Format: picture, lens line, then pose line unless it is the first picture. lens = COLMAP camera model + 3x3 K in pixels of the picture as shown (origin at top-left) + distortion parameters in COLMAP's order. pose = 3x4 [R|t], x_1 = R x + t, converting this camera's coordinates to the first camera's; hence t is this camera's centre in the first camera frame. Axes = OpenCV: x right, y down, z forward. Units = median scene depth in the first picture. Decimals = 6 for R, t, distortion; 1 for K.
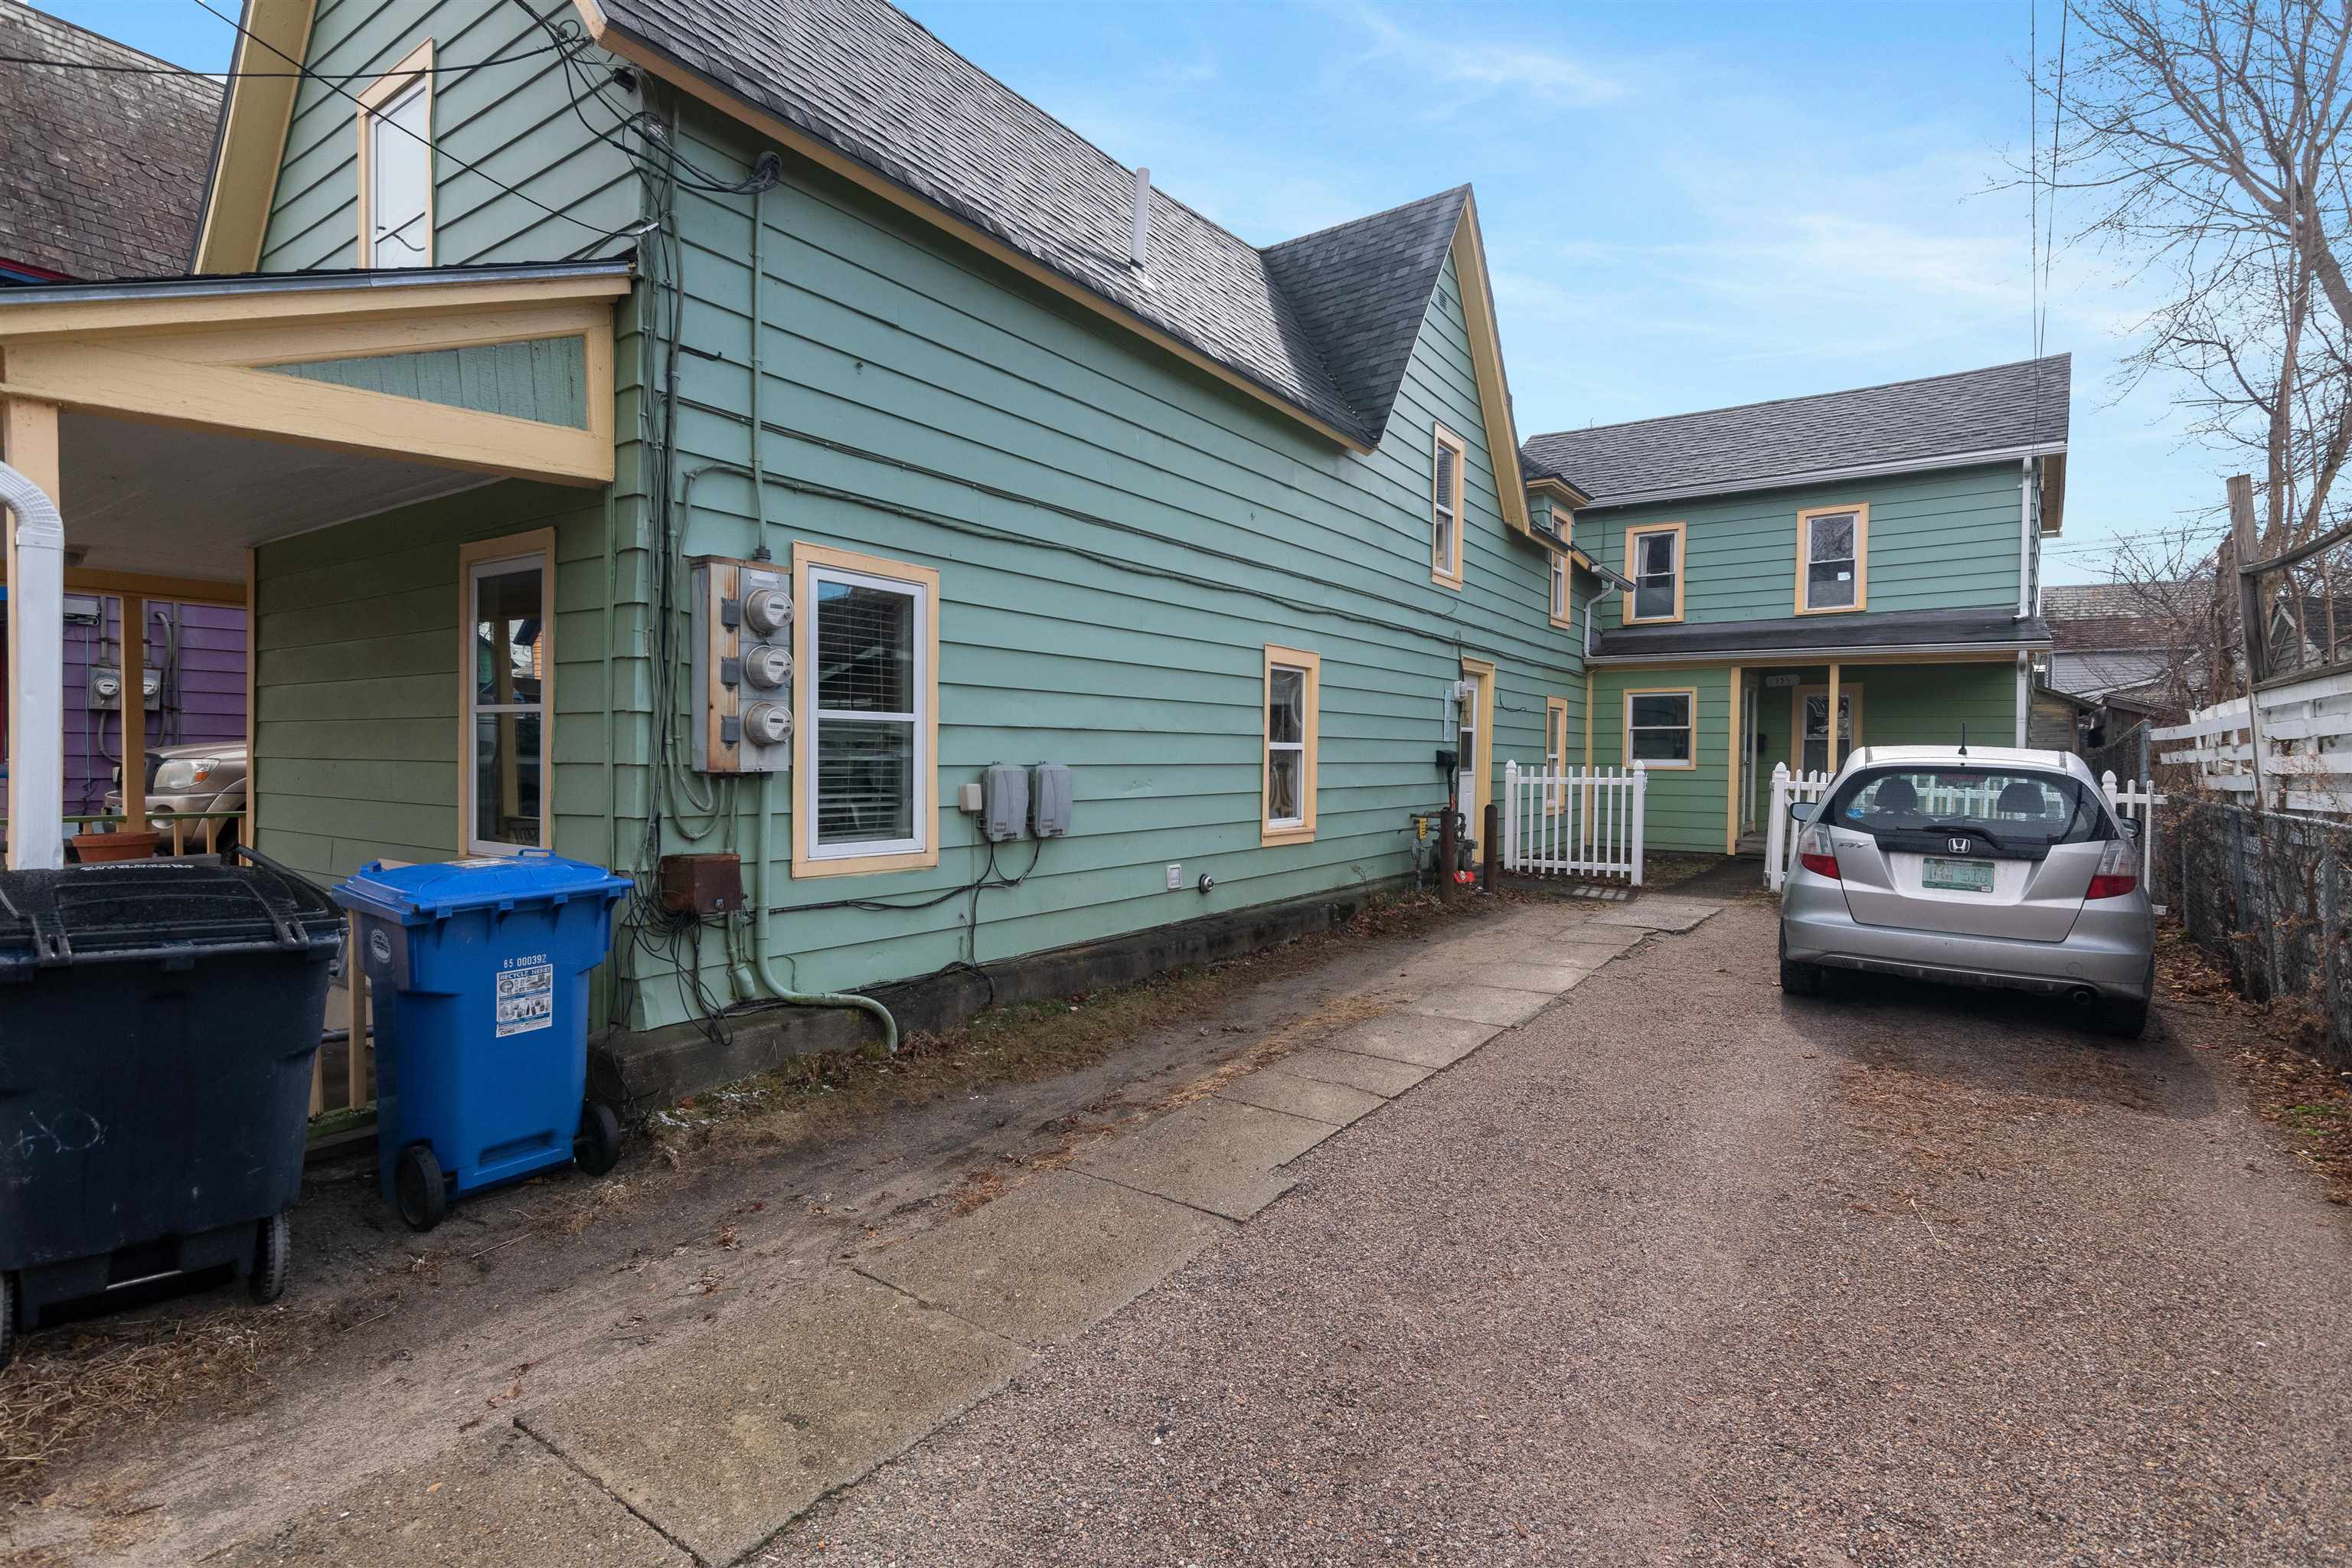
lens RADIAL K [[1129.7, 0, 1172.5], [0, 1129.7, 775.3], [0, 0, 1]] dist [-0.000224, 0.000424]
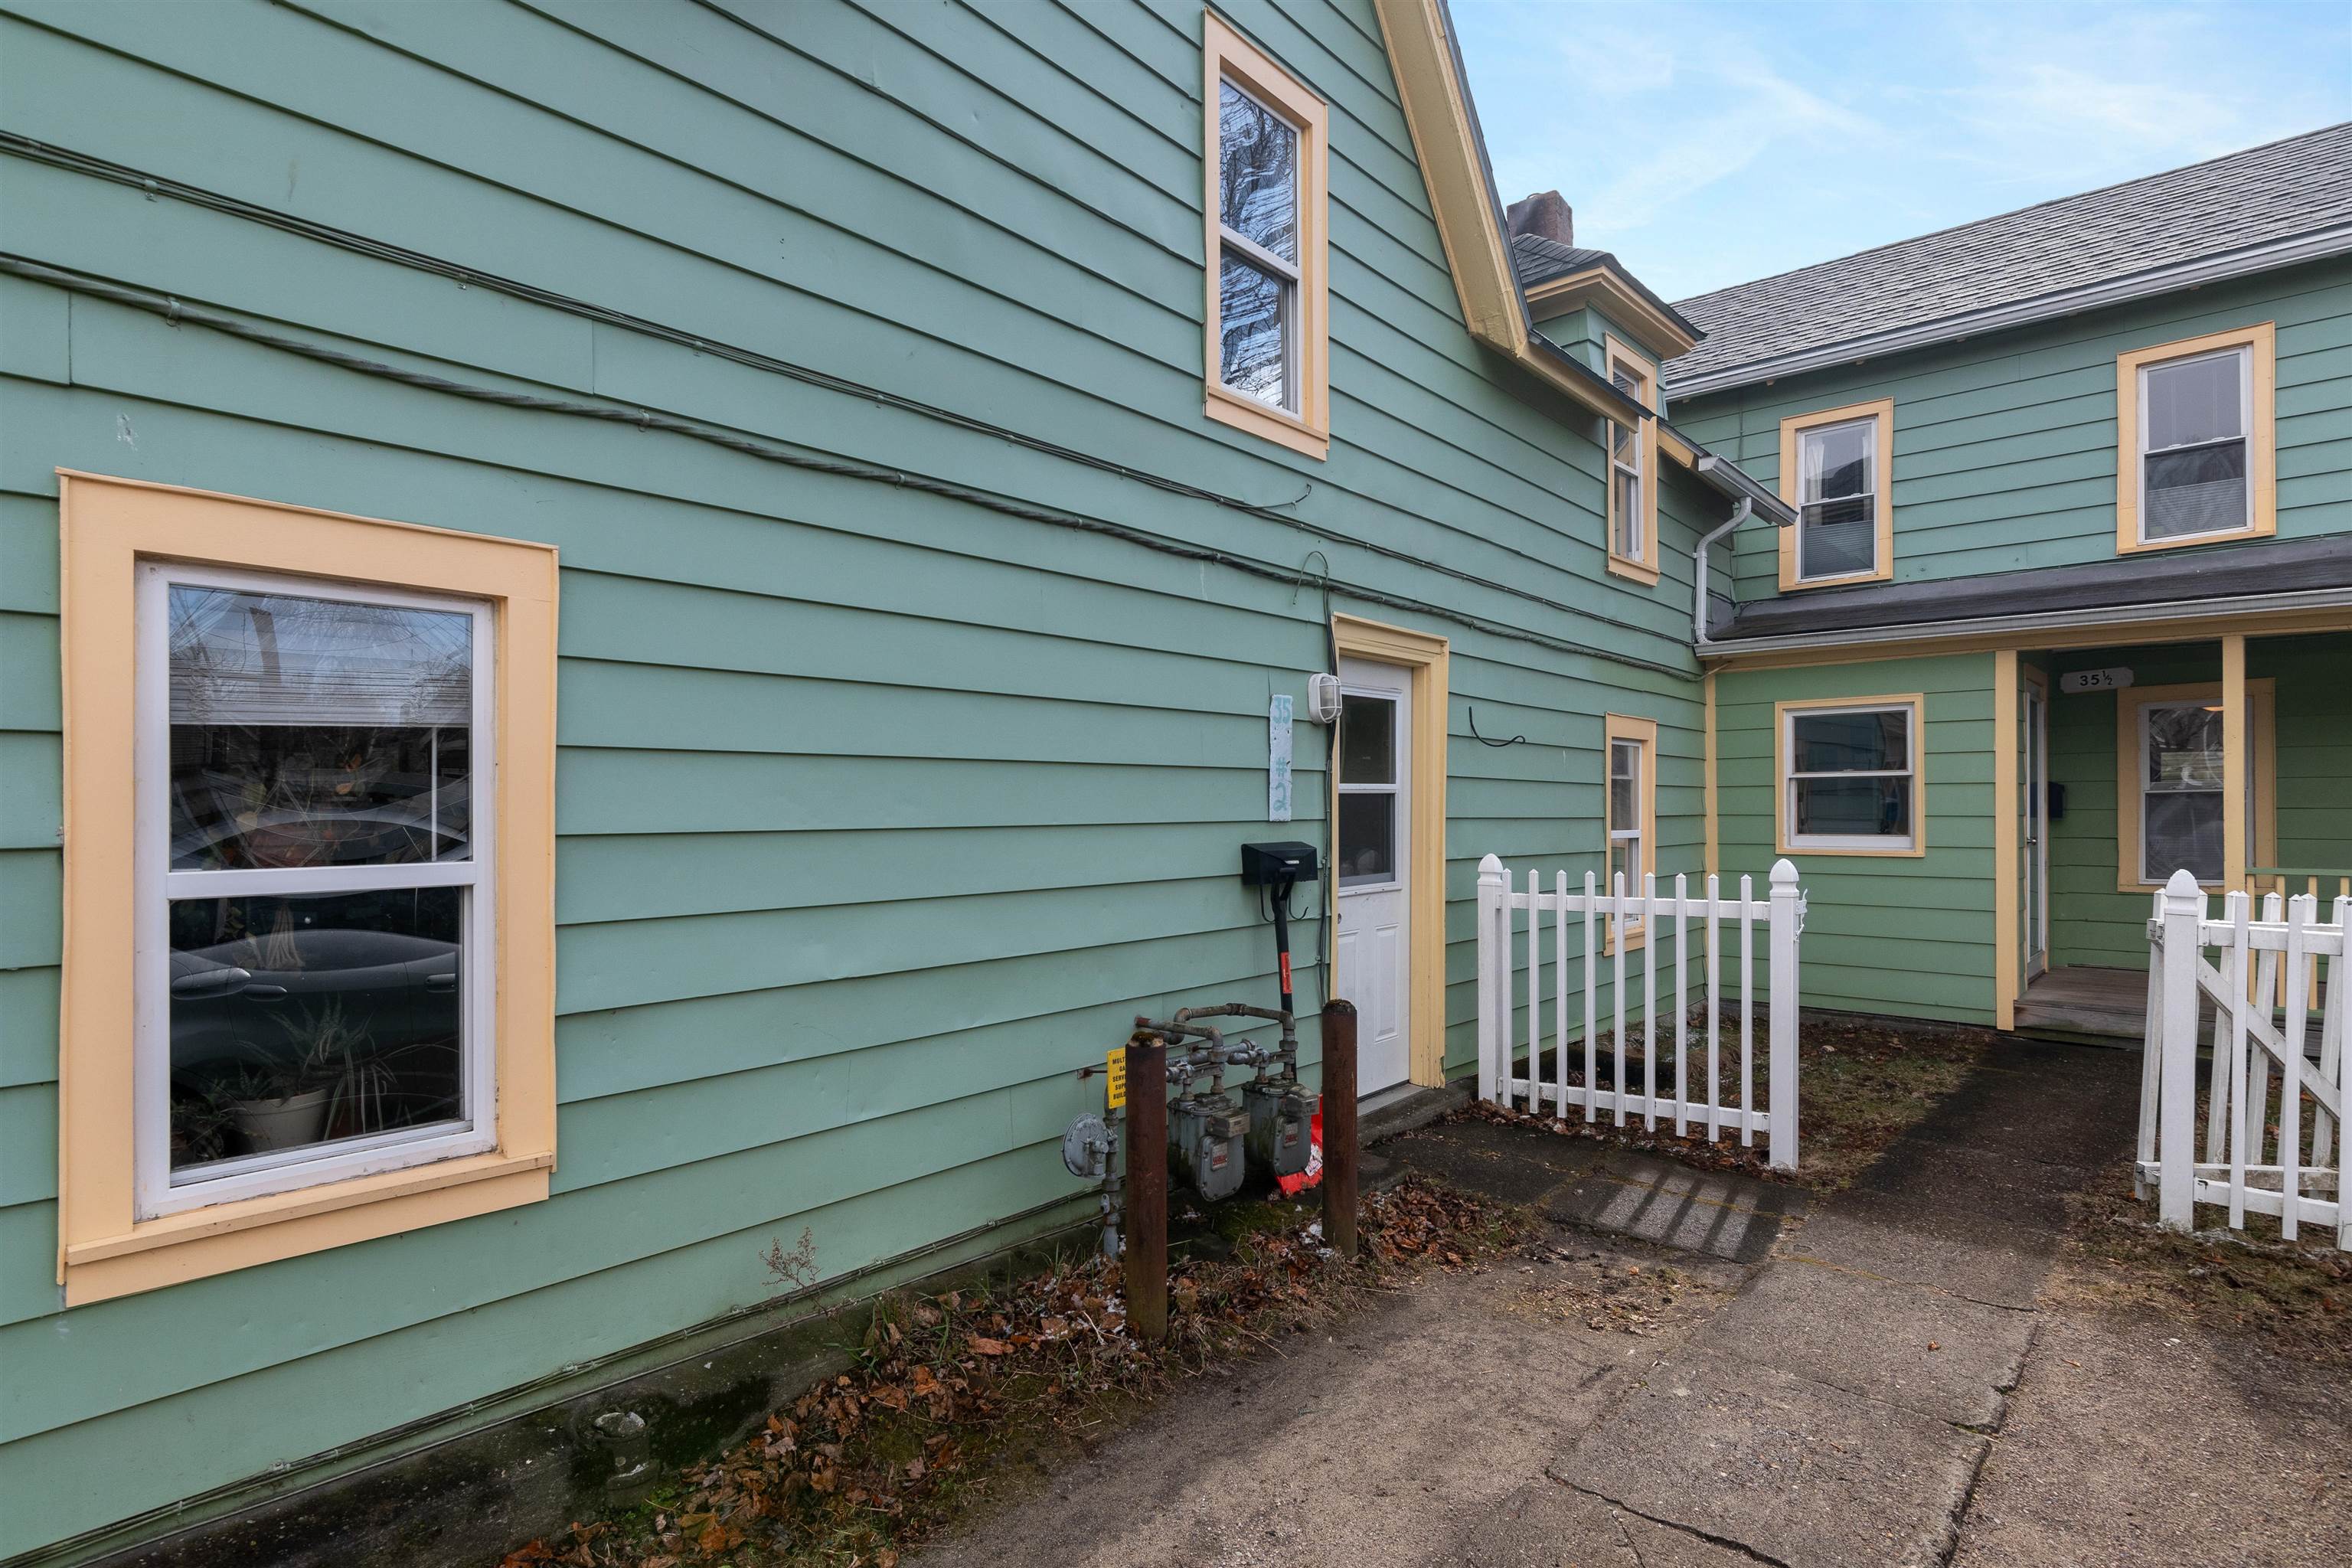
lens RADIAL K [[1202.5, 0, 1181.4], [0, 1202.5, 800.1], [0, 0, 1]] dist [-0.002333, -0.000372]
pose [[0.993451, -0.013459, -0.113461, 0.242268], [0.010777, 0.999649, -0.024212, -0.025698], [0.113747, 0.022831, 0.993247, 0.534377]]
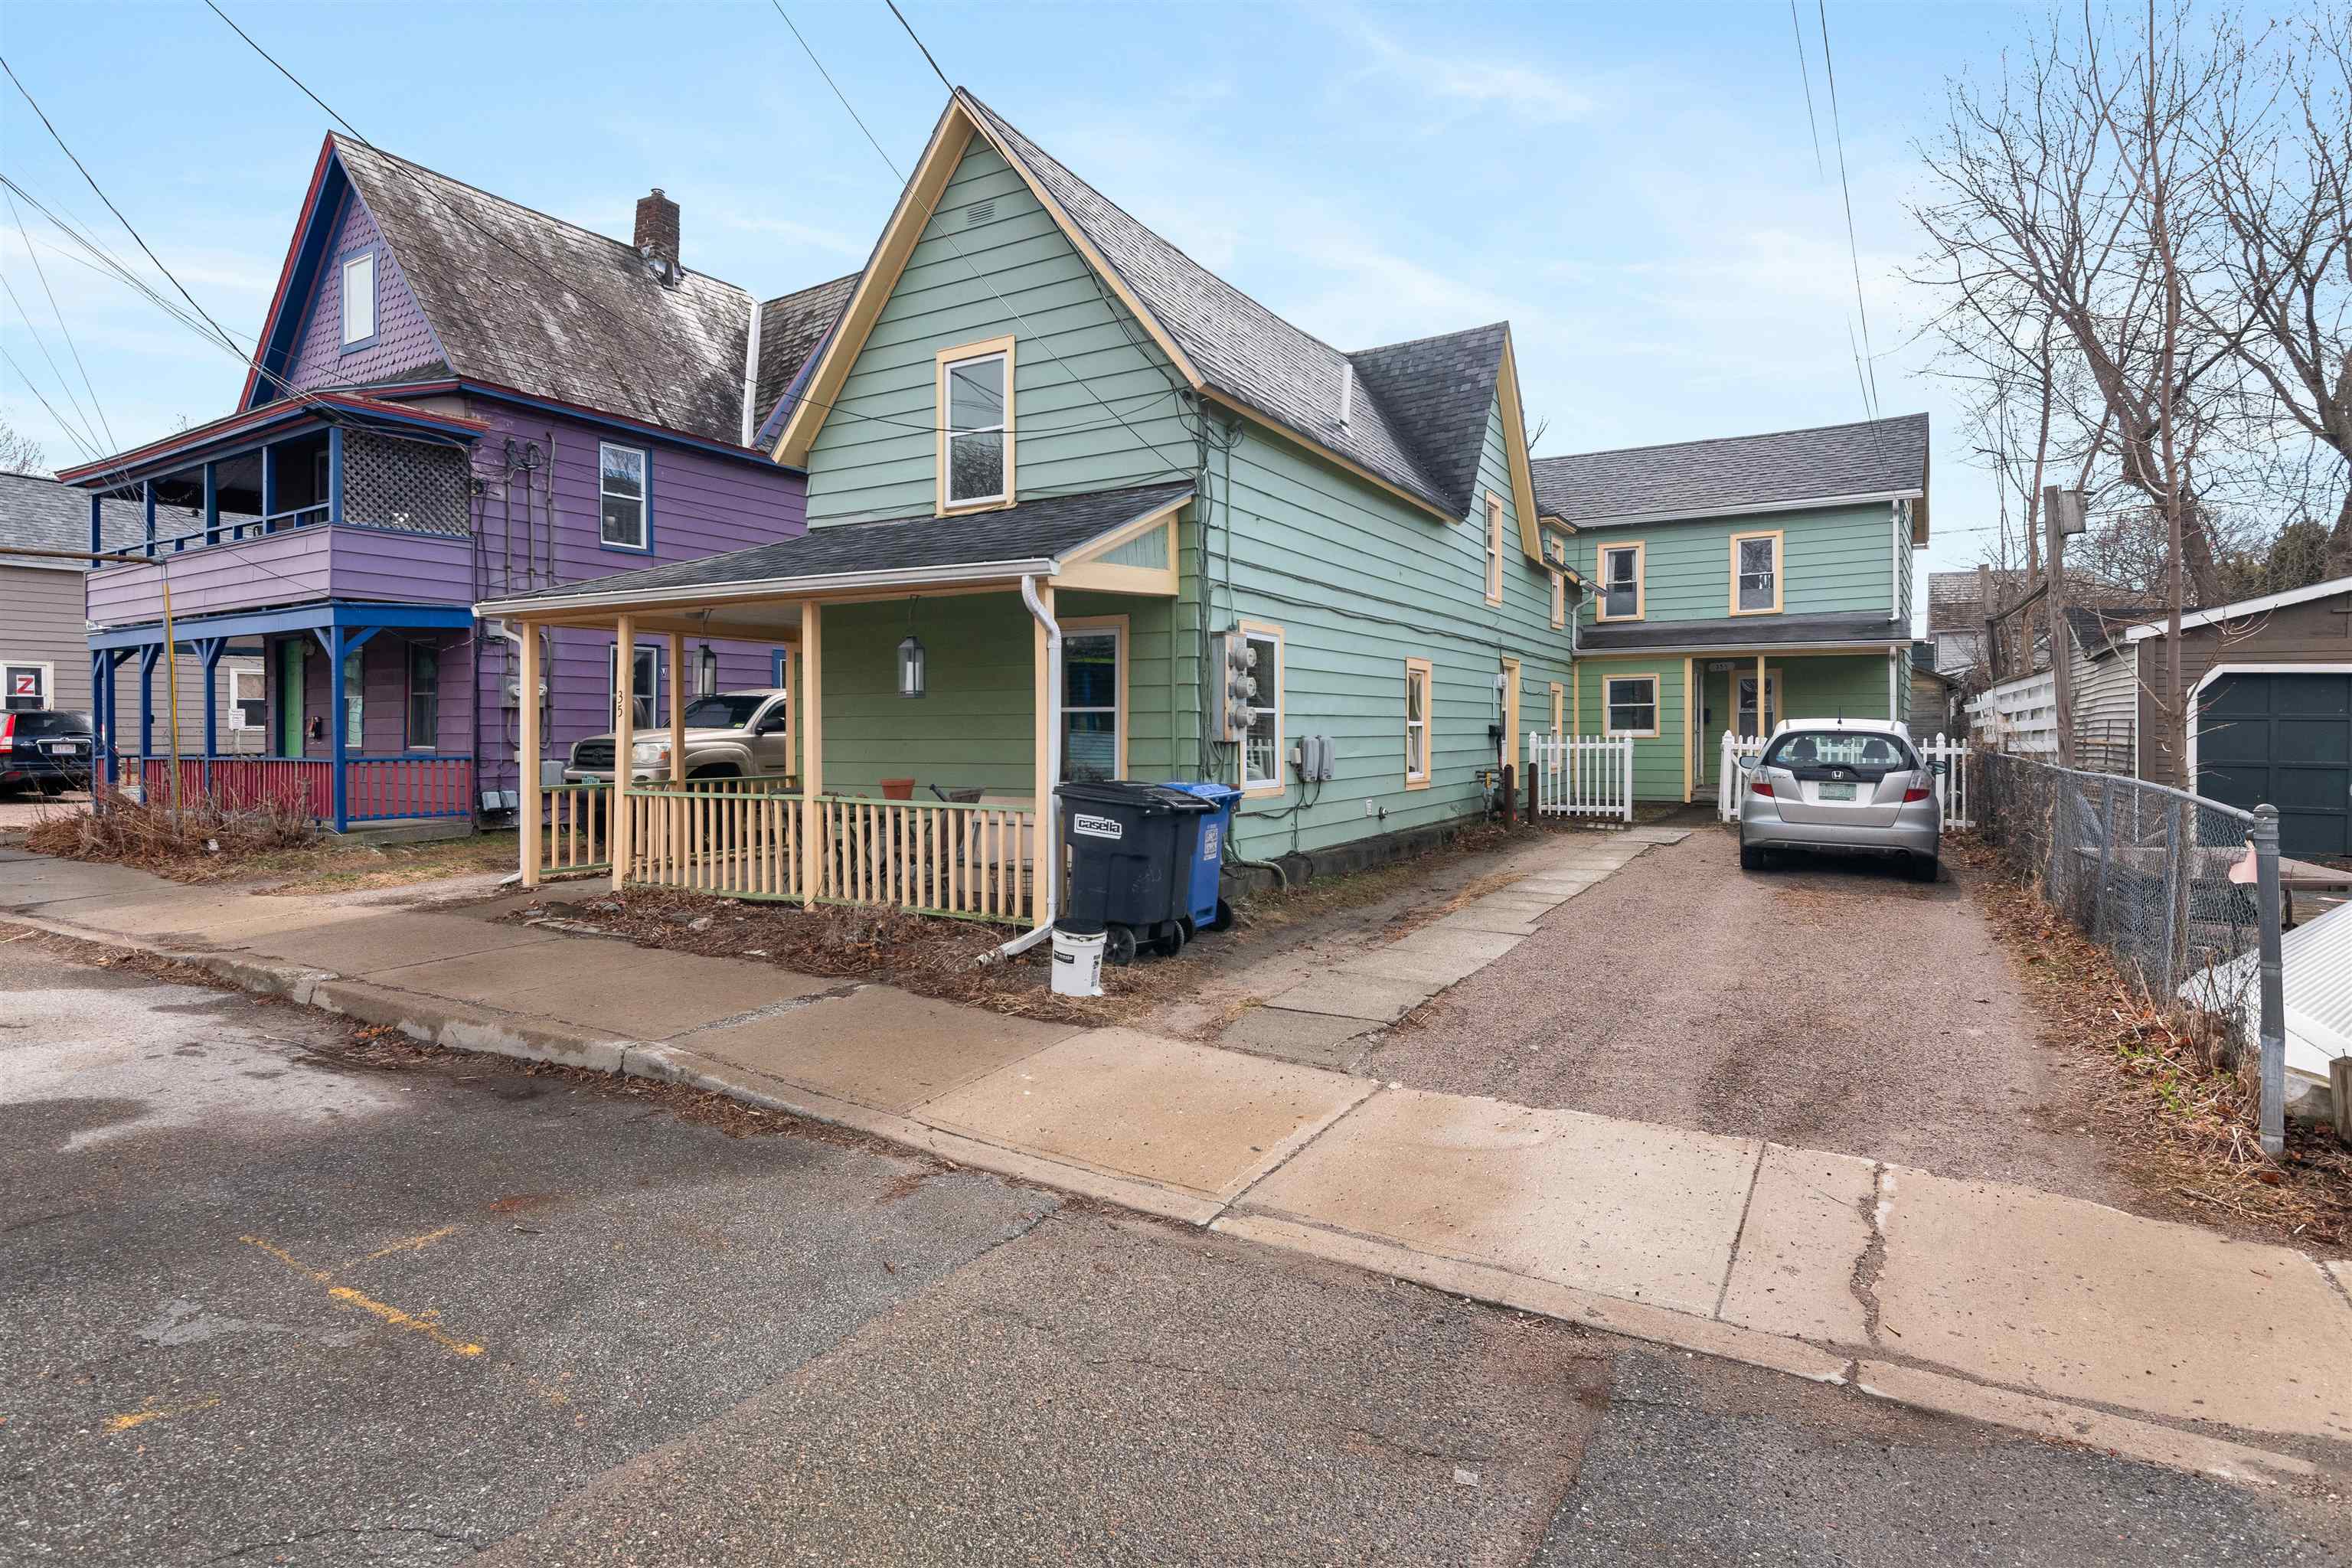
lens RADIAL K [[1202.2, 0, 1178.3], [0, 1202.2, 738.2], [0, 0, 1]] dist [-0.003406, -0.000666]
pose [[0.996406, -0.014112, 0.083521, -0.248475], [0.015196, 0.999808, -0.012358, 0.005957], [-0.083331, 0.013583, 0.996429, -0.400909]]
